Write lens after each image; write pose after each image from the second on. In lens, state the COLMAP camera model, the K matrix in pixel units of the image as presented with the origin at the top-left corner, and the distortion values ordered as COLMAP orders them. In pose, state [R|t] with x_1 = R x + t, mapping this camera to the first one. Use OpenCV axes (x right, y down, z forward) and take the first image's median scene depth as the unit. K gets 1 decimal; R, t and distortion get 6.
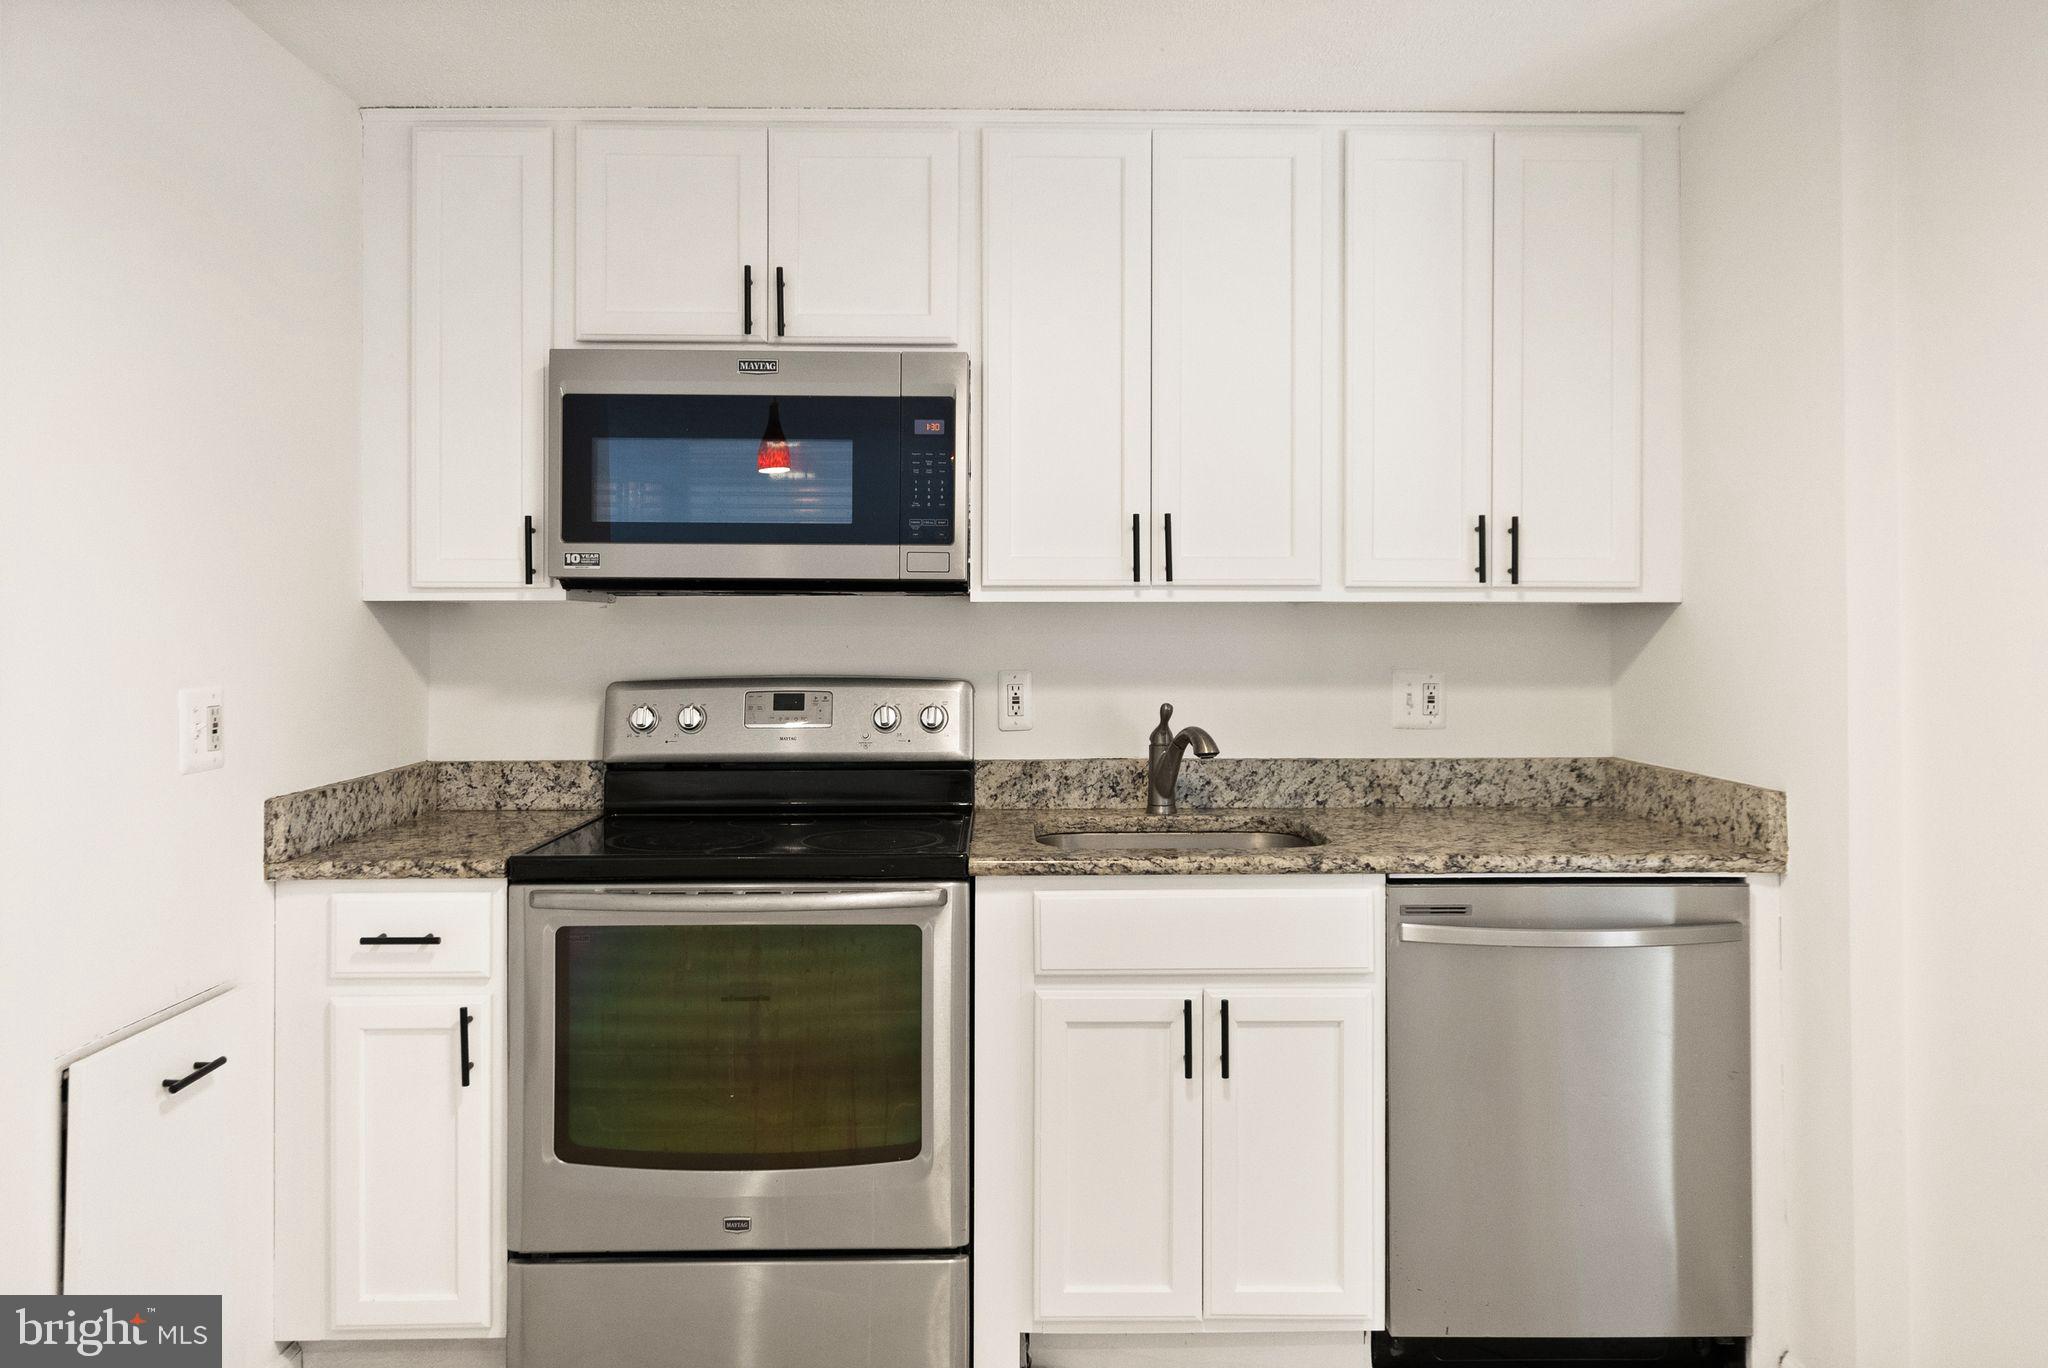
lens RADIAL K [[1403.9, 0, 1026.1], [0, 1403.9, 636.1], [0, 0, 1]] dist [0.004767, 0.000850]
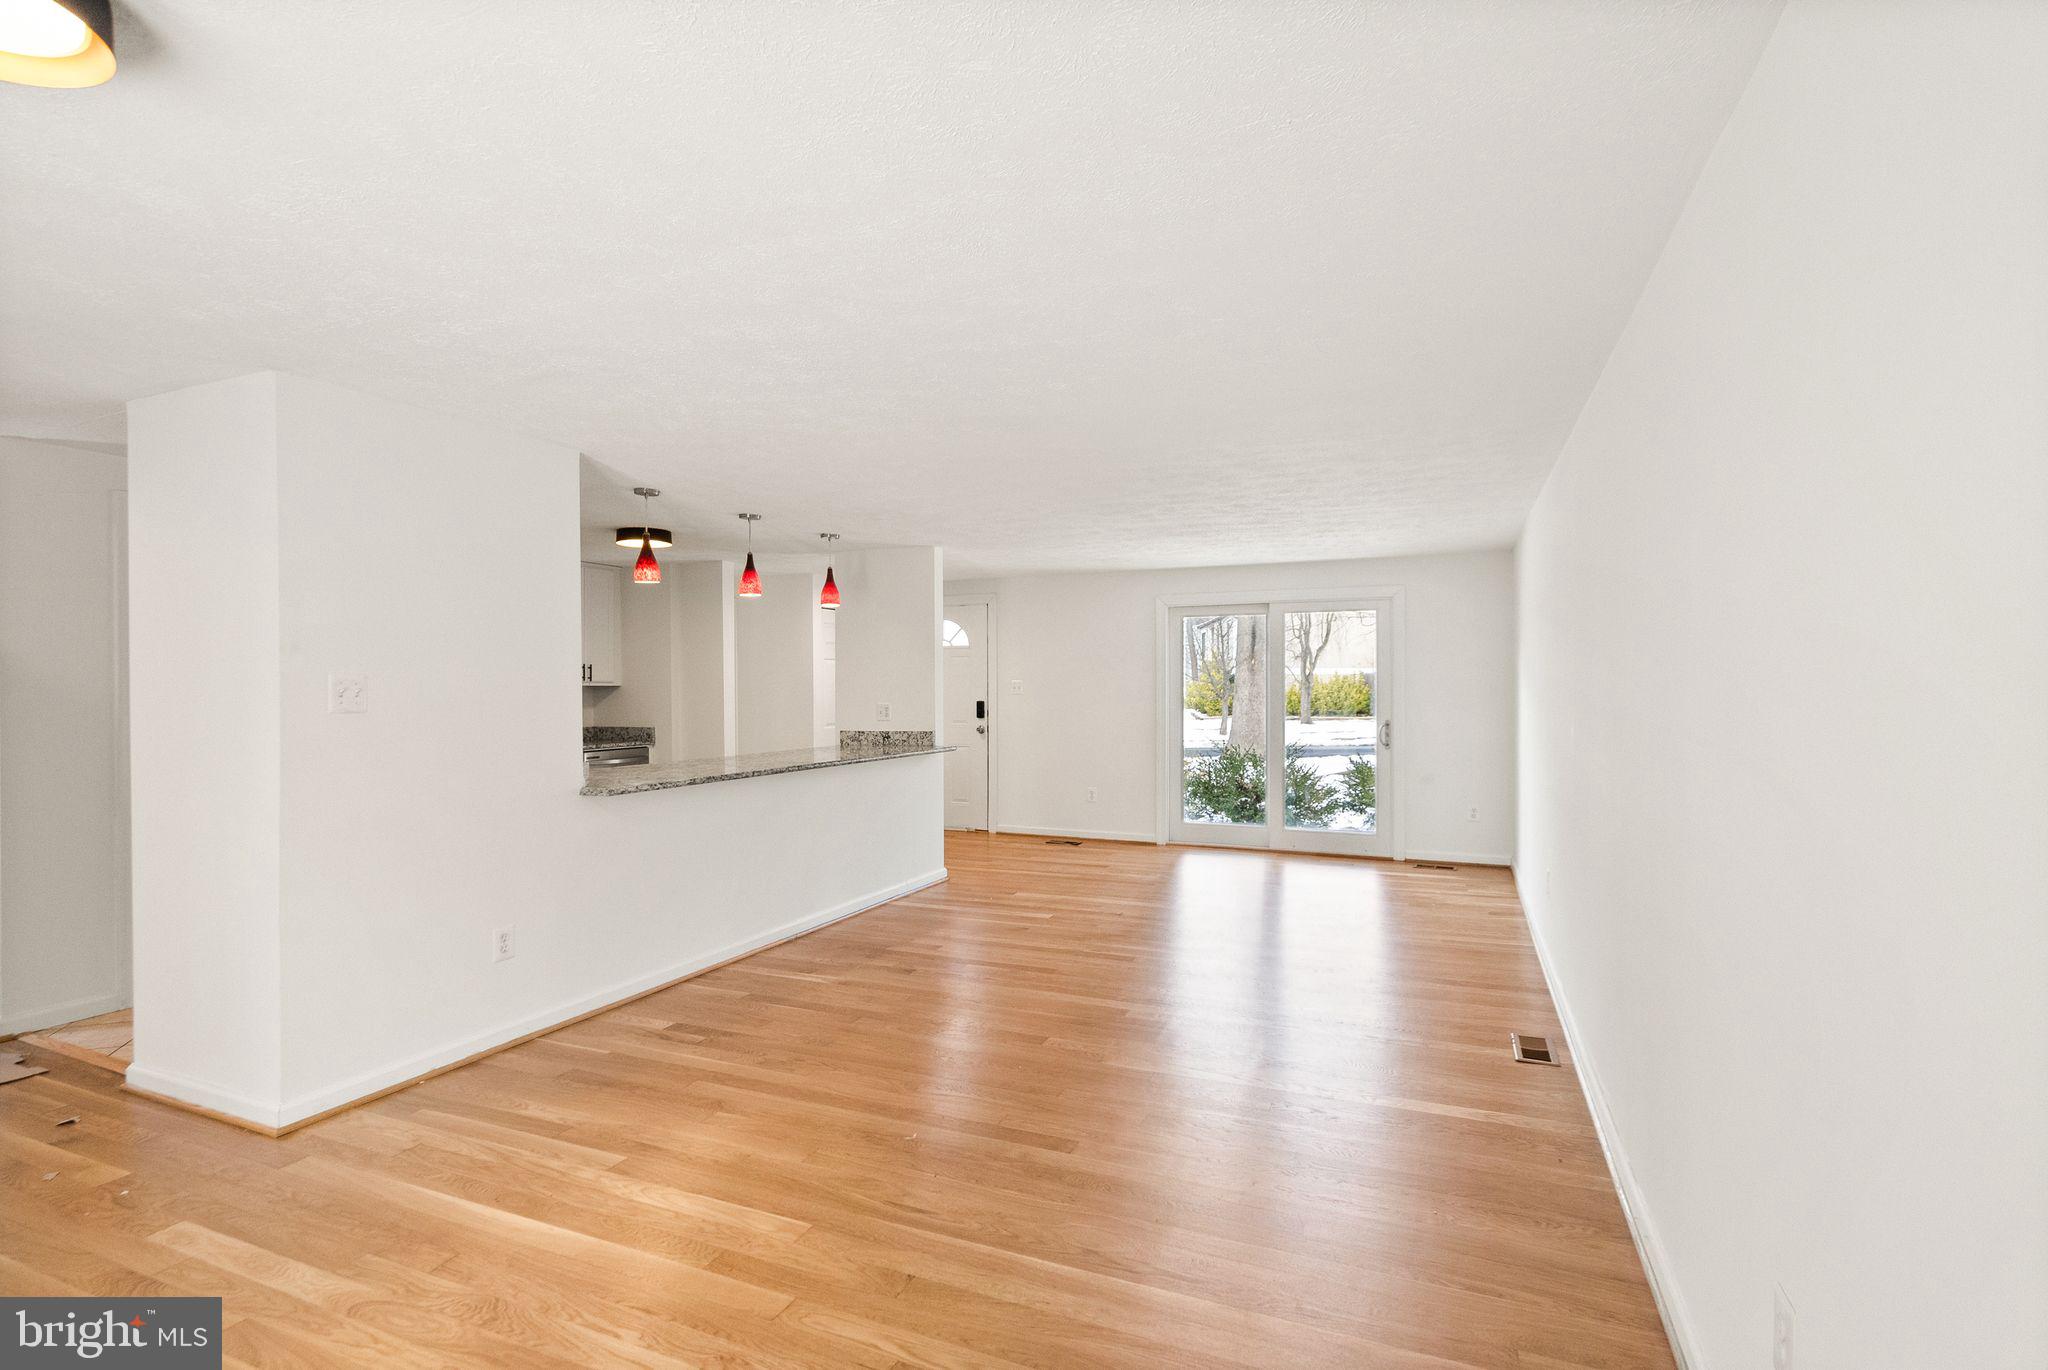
lens RADIAL K [[951.6, 0, 1012.8], [0, 951.6, 687.7], [0, 0, 1]] dist [0.001674, 0.000362]
pose [[0.422653, -0.008933, 0.906248, -1.643561], [0.007937, 0.999950, 0.006154, -0.027837], [-0.906257, 0.004592, 0.422702, -1.274384]]
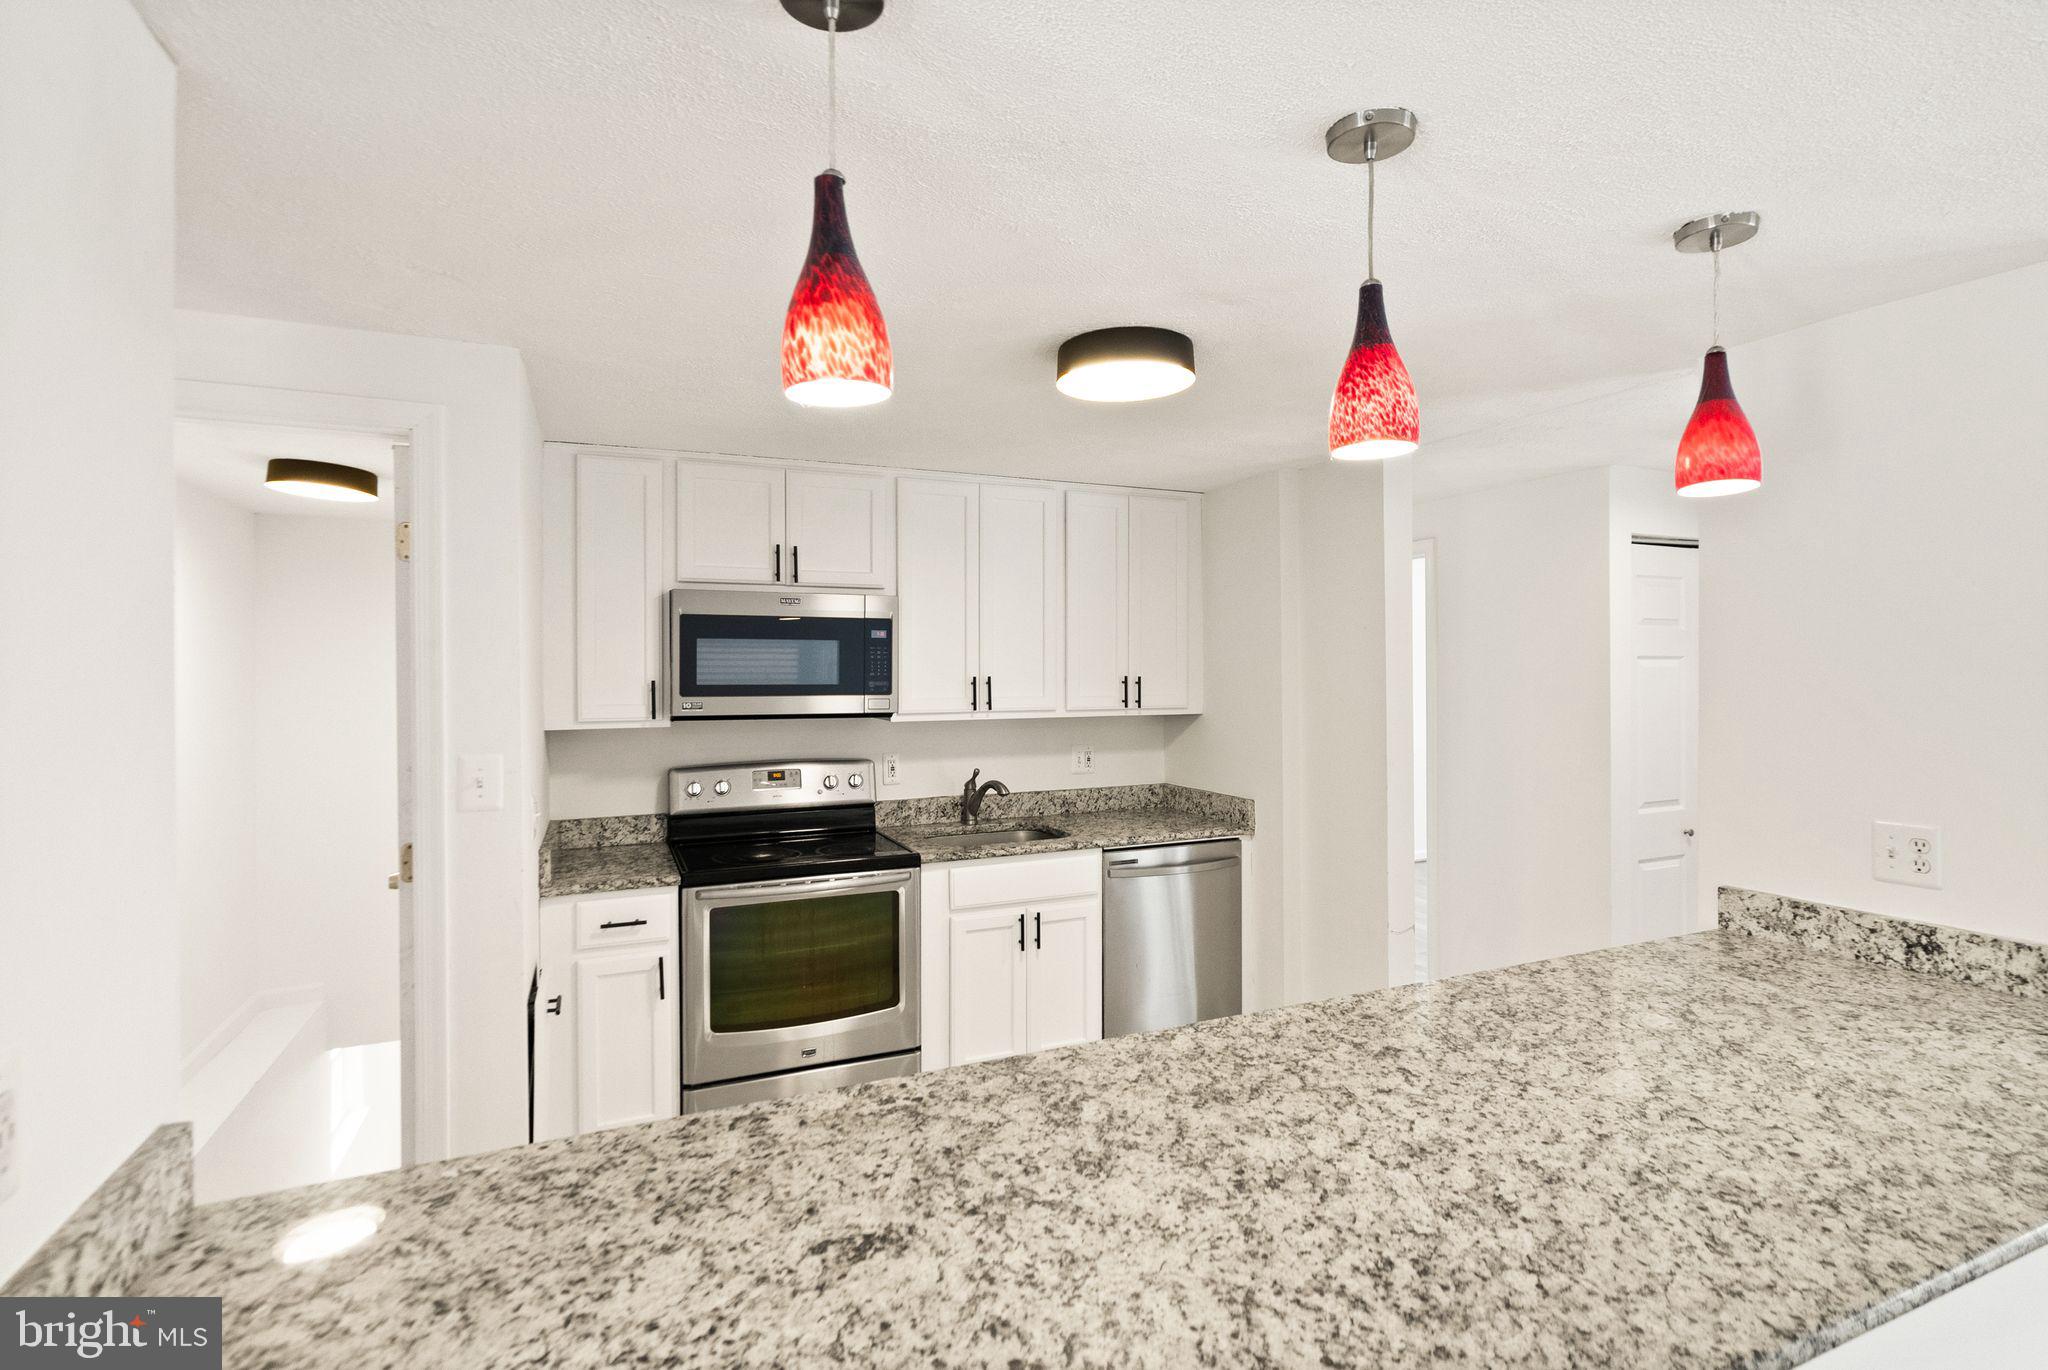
lens RADIAL K [[1013.1, 0, 992.6], [0, 1013.1, 683.5], [0, 0, 1]] dist [-0.002605, 0.000192]
pose [[0.924844, -0.012380, 0.380145, -0.445442], [0.006833, 0.999850, 0.015936, -0.099754], [-0.380286, -0.012141, 0.924789, -0.344668]]
